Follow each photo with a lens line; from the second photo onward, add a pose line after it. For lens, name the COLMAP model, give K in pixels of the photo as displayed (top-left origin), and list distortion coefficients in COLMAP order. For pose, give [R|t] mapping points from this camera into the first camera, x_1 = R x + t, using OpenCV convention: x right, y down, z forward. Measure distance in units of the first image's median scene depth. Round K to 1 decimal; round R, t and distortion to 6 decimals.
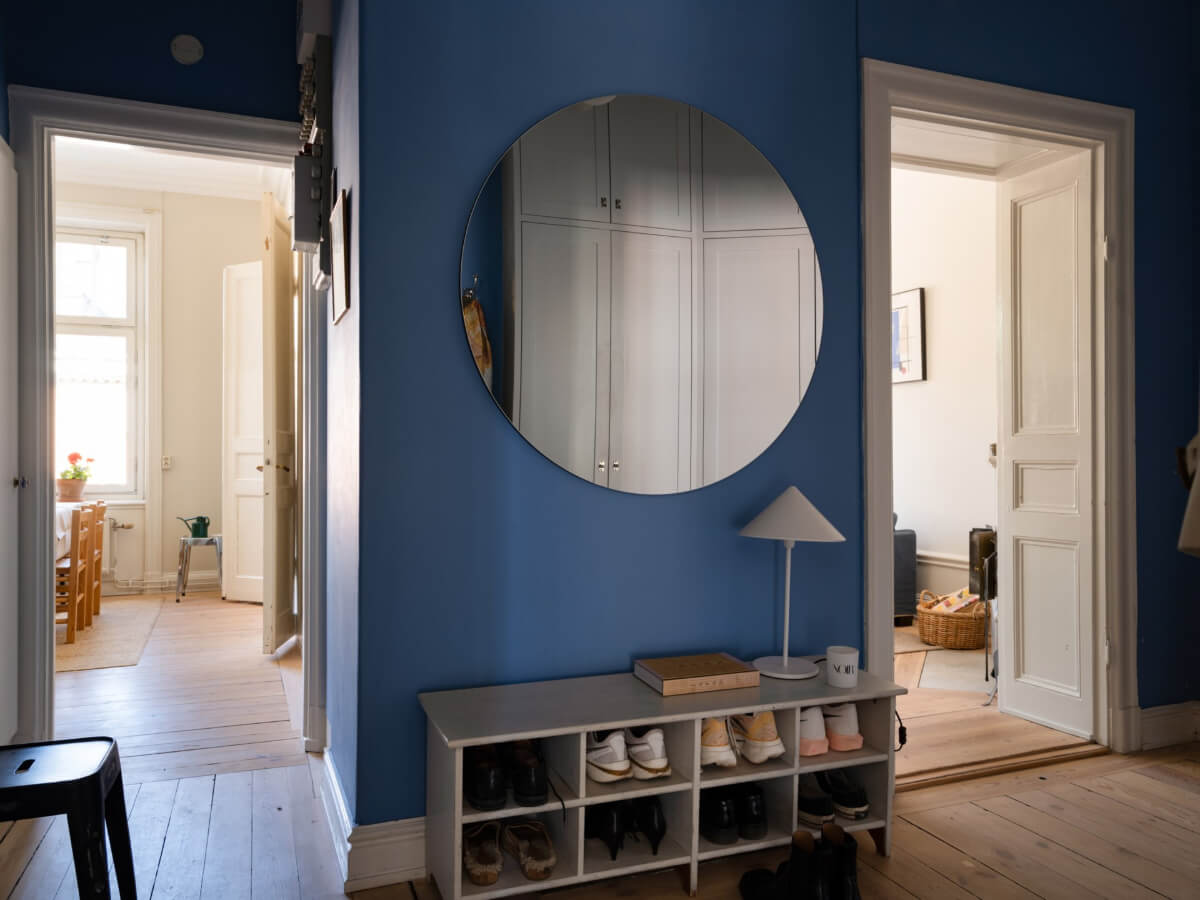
lens RADIAL K [[896.4, 0, 594.7], [0, 896.4, 444.6], [0, 0, 1]] dist [-0.004644, 0.003877]
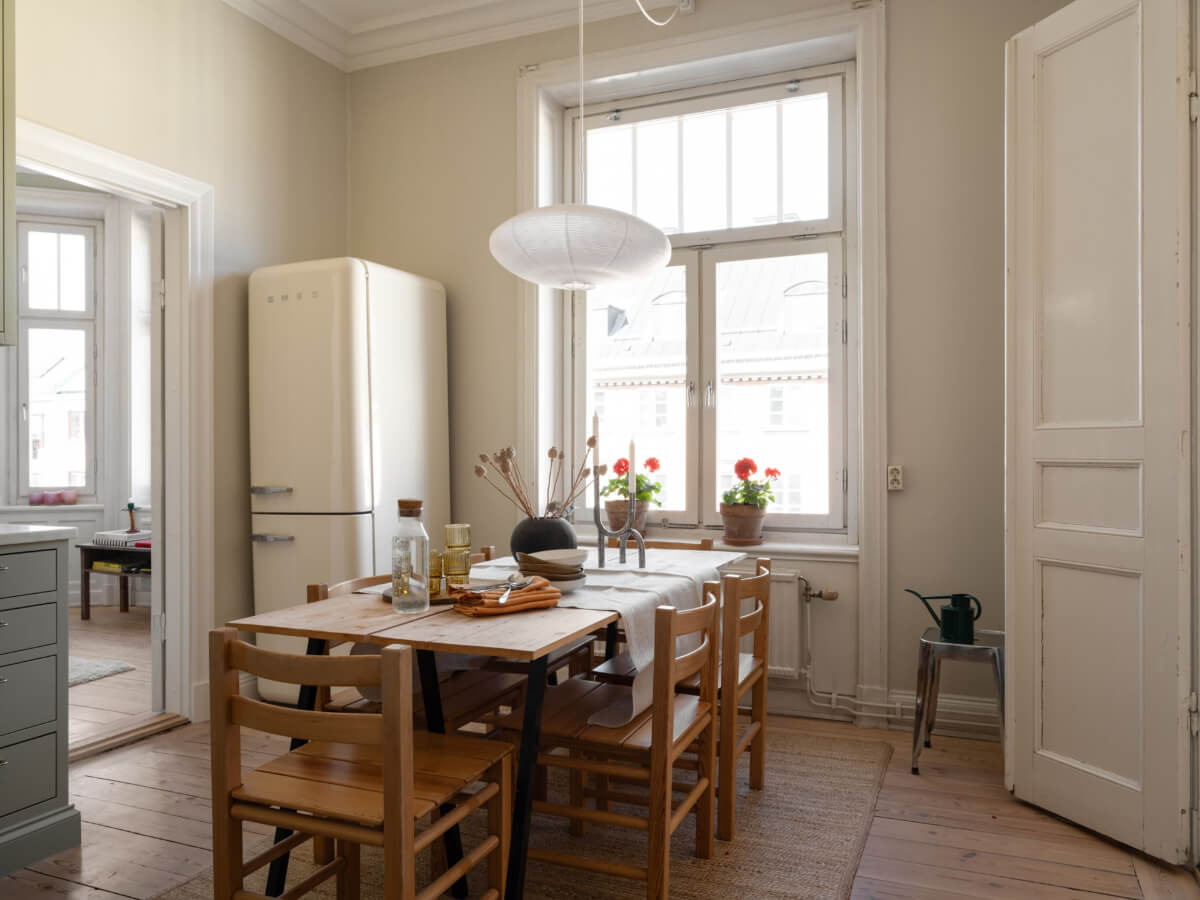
lens RADIAL K [[919.1, 0, 599.5], [0, 919.1, 447.7], [0, 0, 1]] dist [0.013801, -0.007457]
pose [[0.700240, -0.000535, -0.713908, -0.219394], [0.011161, 0.999886, 0.010198, -0.005506], [0.713821, -0.015109, 0.700166, 0.509785]]
